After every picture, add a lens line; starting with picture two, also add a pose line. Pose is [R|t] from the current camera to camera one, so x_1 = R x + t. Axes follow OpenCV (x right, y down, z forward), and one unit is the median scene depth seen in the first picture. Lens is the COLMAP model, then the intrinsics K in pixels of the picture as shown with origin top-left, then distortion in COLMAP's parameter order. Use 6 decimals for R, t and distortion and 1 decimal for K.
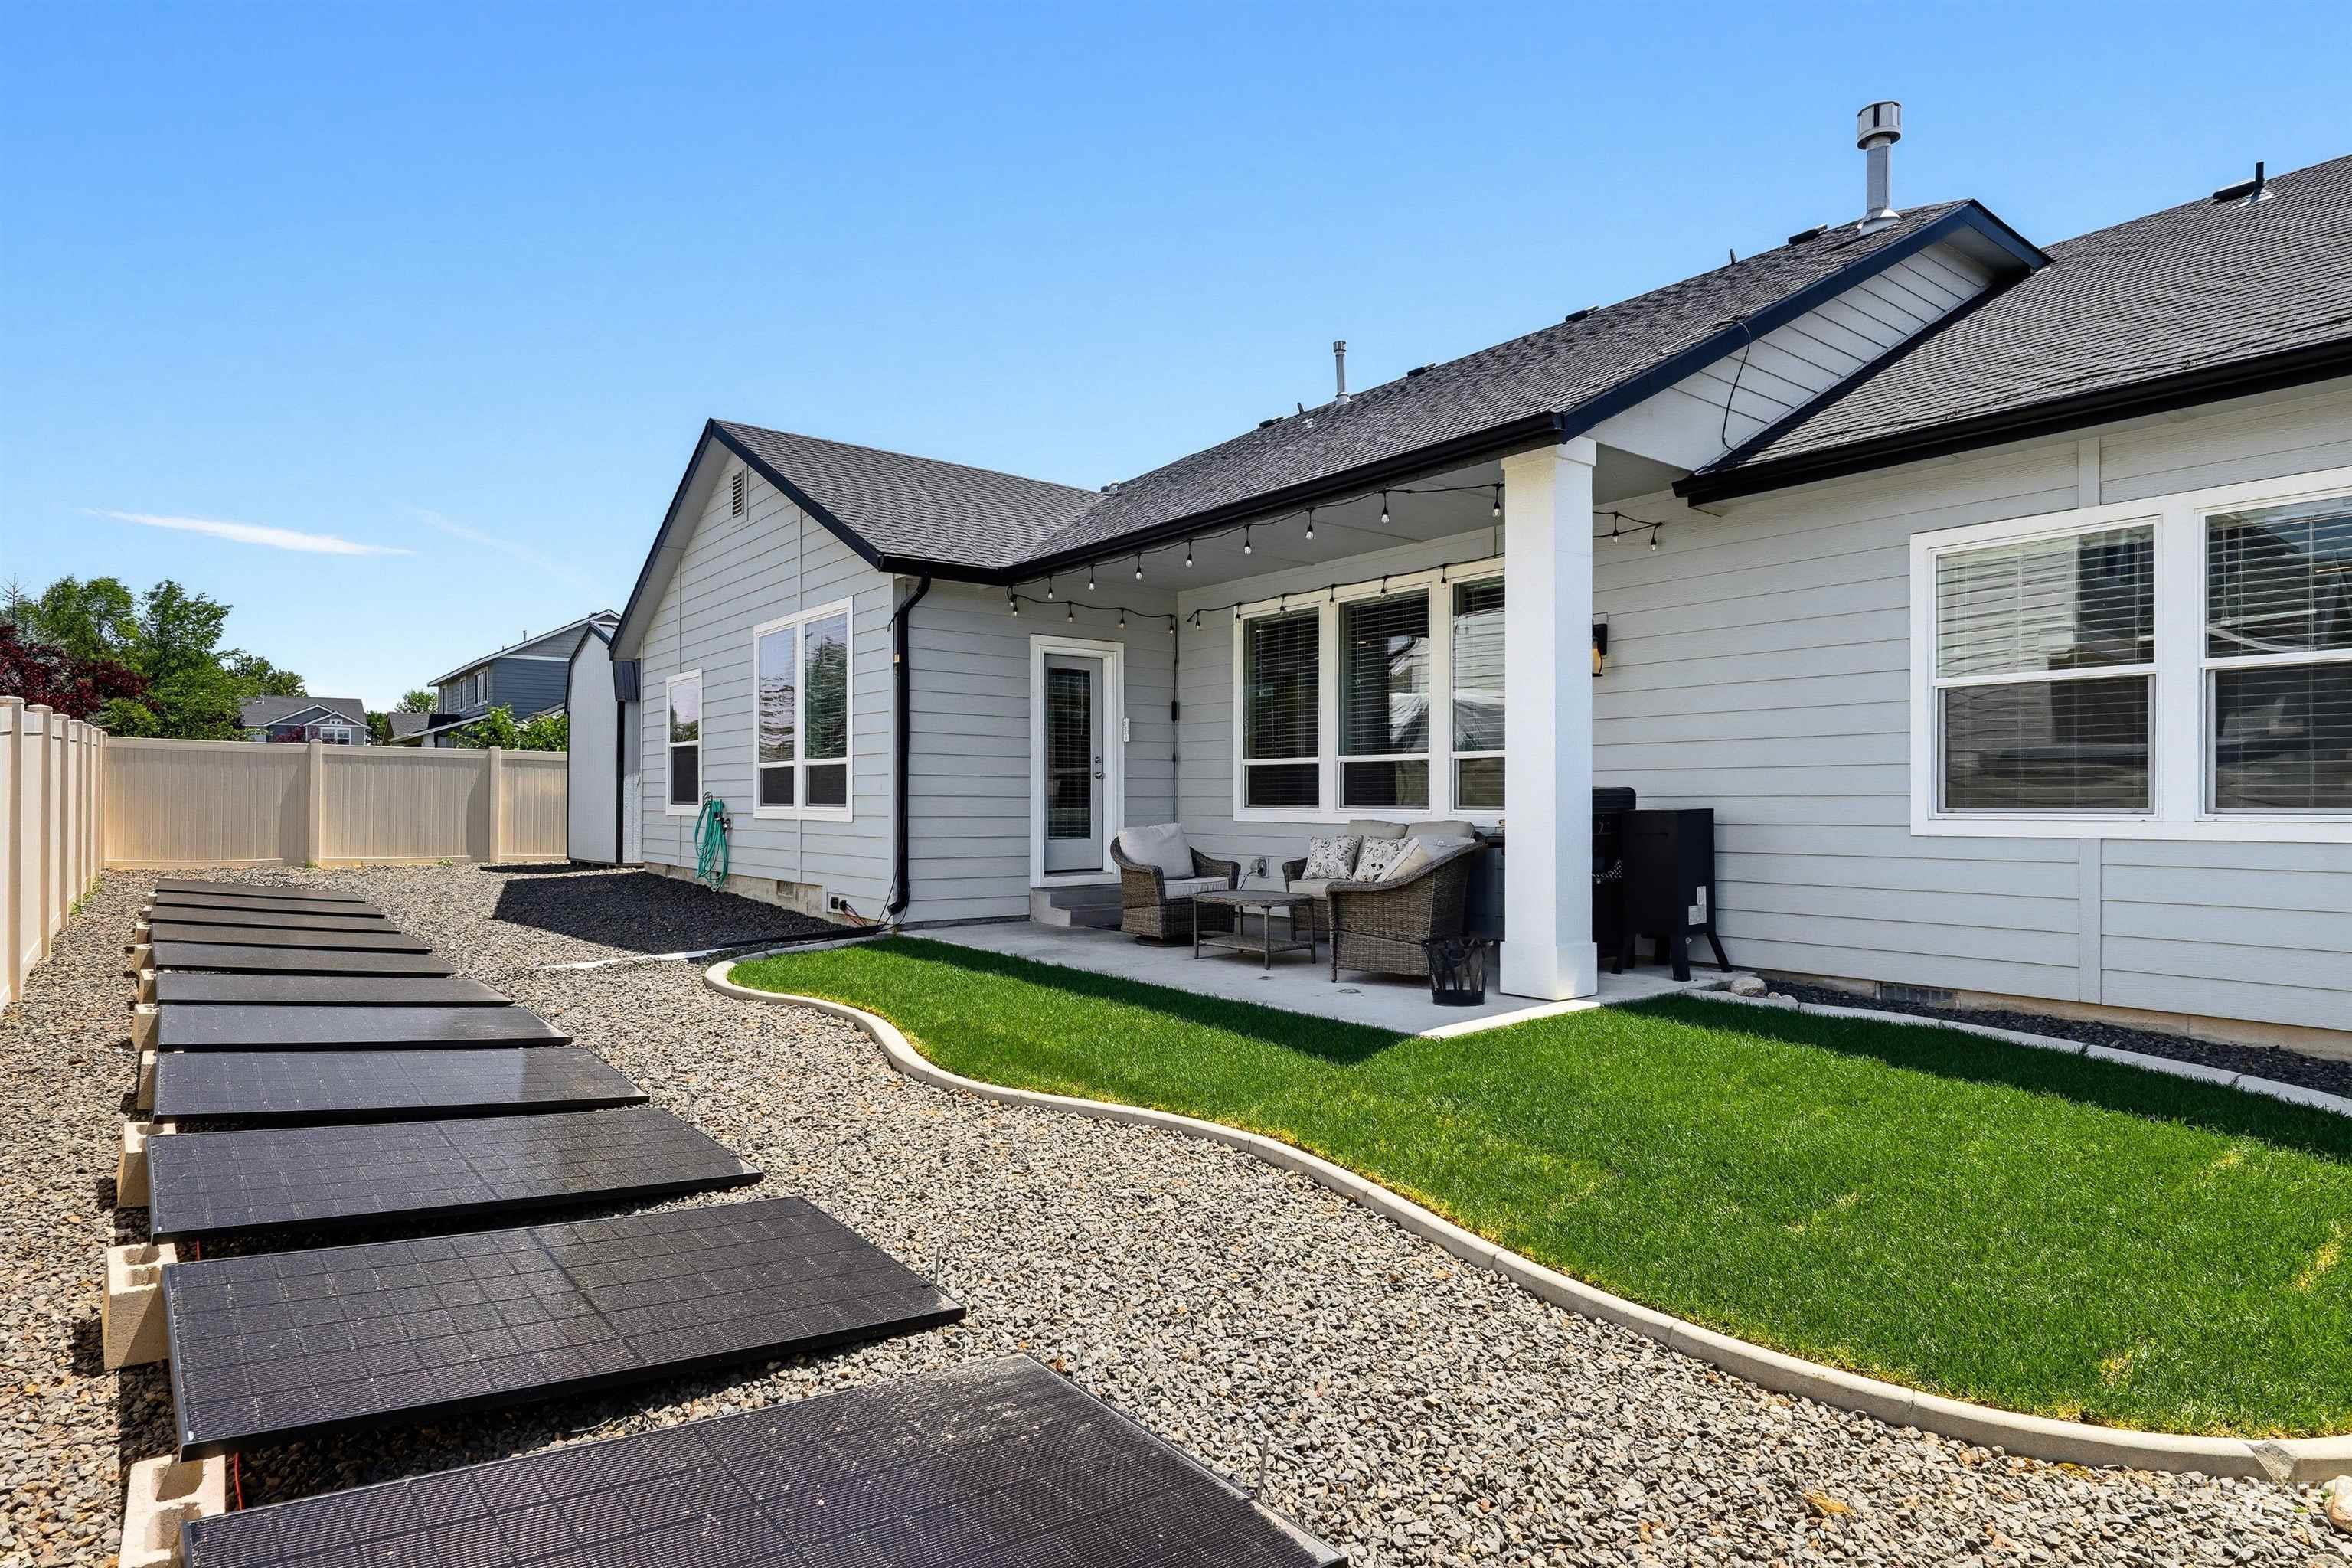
lens RADIAL K [[1240.2, 0, 1184.3], [0, 1240.2, 764.4], [0, 0, 1]] dist [0.002658, -0.000700]
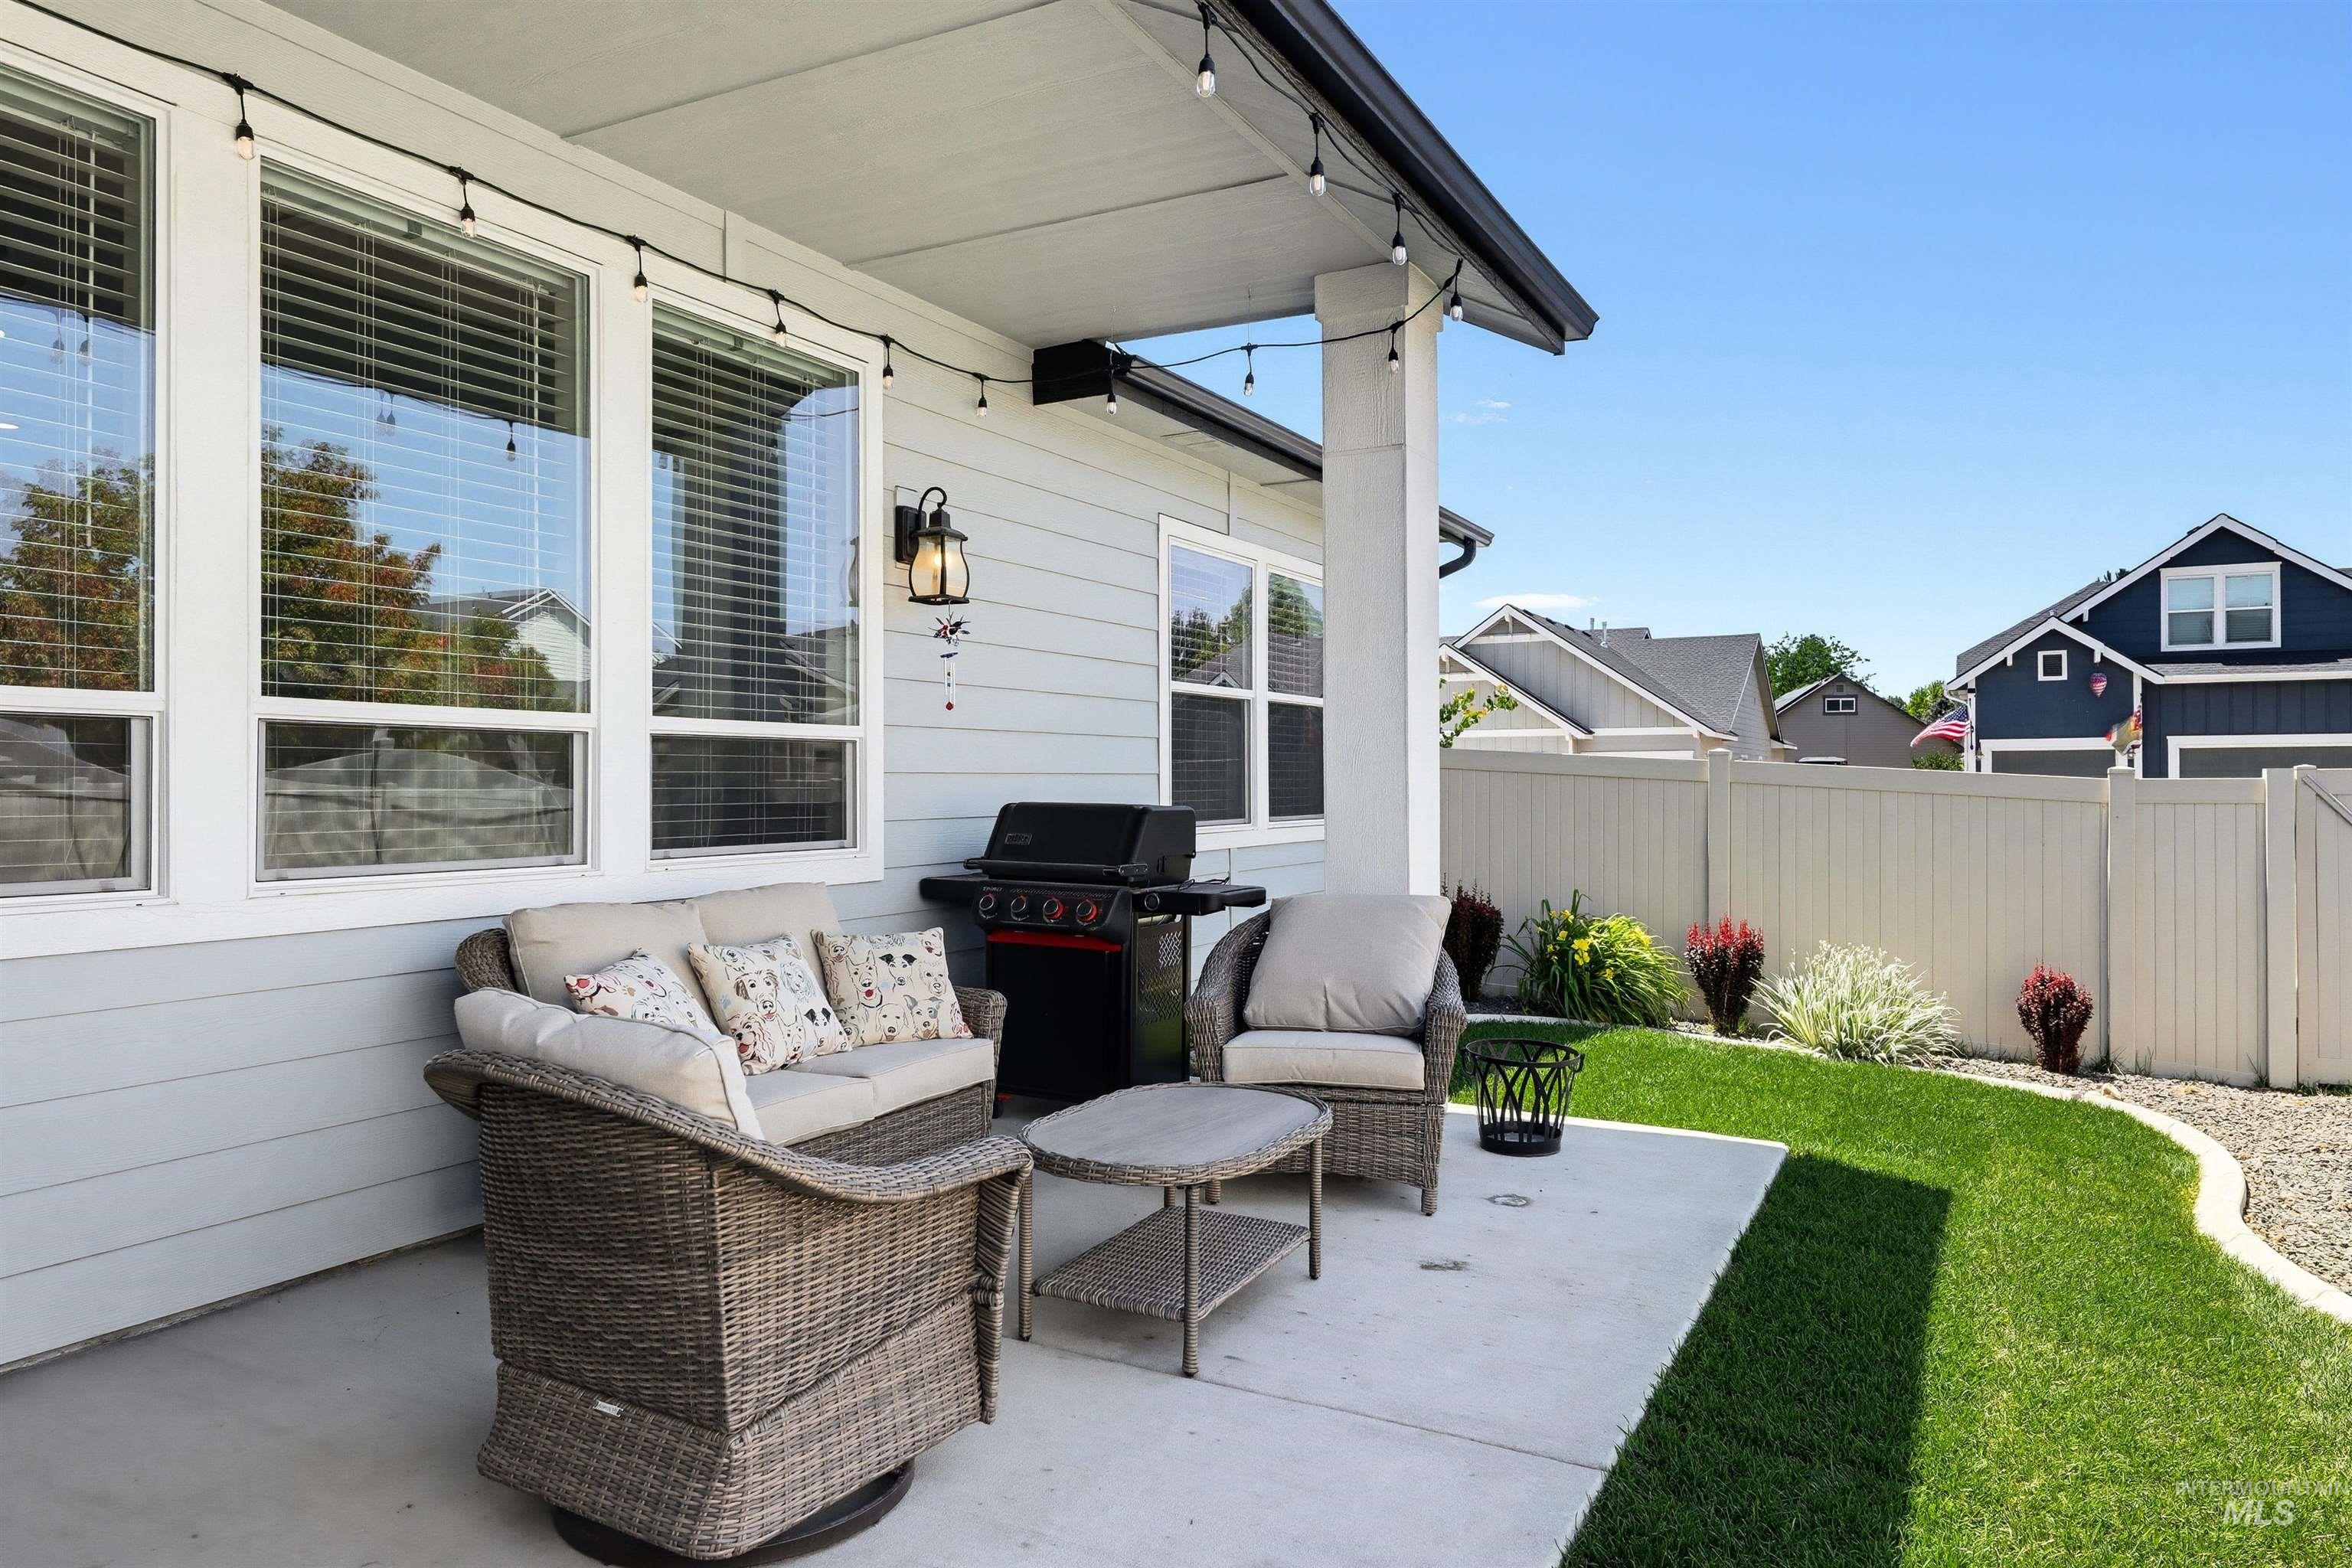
lens RADIAL K [[1533.7, 0, 1186.9], [0, 1533.7, 772.4], [0, 0, 1]] dist [0.000271, 0.001239]
pose [[-0.396918, 0.001309, 0.917853, -0.343702], [-0.024595, 0.999625, -0.012062, 0.011823], [-0.917525, -0.027362, -0.396737, 0.998697]]
